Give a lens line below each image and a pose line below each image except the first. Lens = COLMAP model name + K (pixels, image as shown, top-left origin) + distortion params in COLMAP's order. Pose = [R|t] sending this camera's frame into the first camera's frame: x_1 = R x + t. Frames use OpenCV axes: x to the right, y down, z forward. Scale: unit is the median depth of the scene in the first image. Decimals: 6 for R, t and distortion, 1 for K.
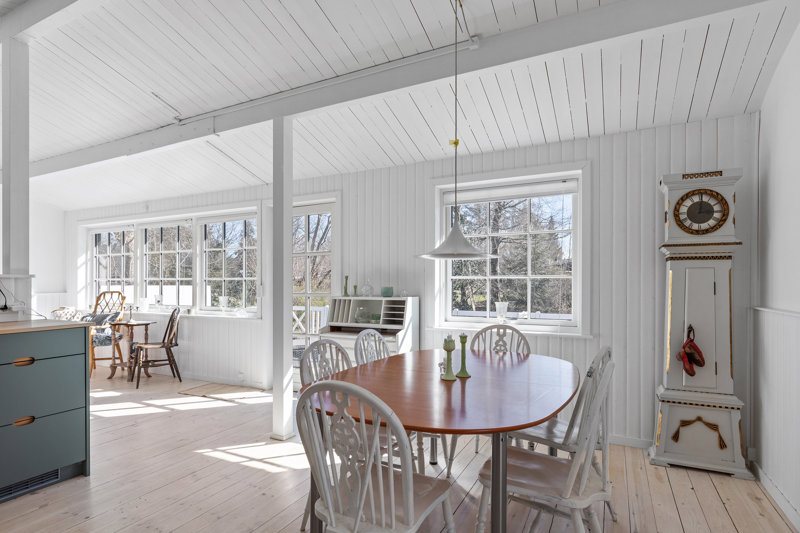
lens RADIAL K [[428.6, 0, 395.4], [0, 428.6, 286.5], [0, 0, 1]] dist [0.000983, 0.000008]
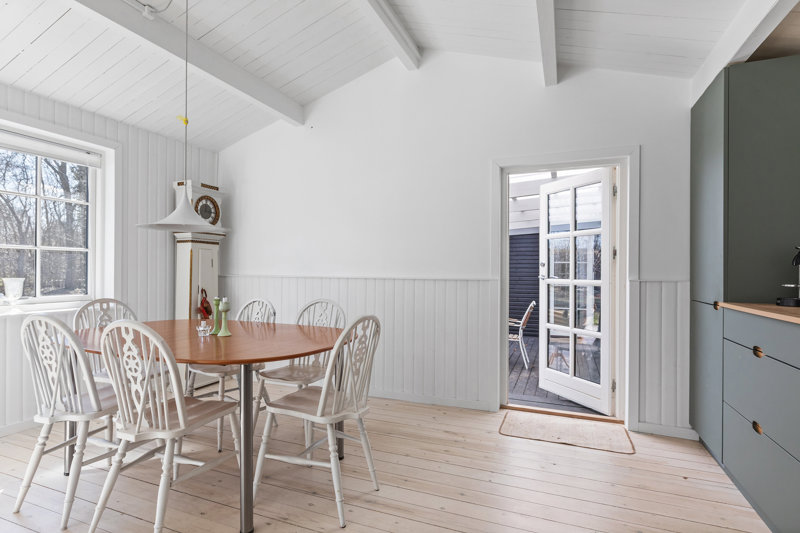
lens RADIAL K [[413.0, 0, 400.0], [0, 413.0, 266.5], [0, 0, 1]] dist [0.000896, 0.000267]
pose [[-0.097741, 0.005630, 0.995196, -0.292610], [0.002715, 0.999982, -0.005390, 0.009801], [-0.995208, 0.002175, -0.097754, 0.180073]]
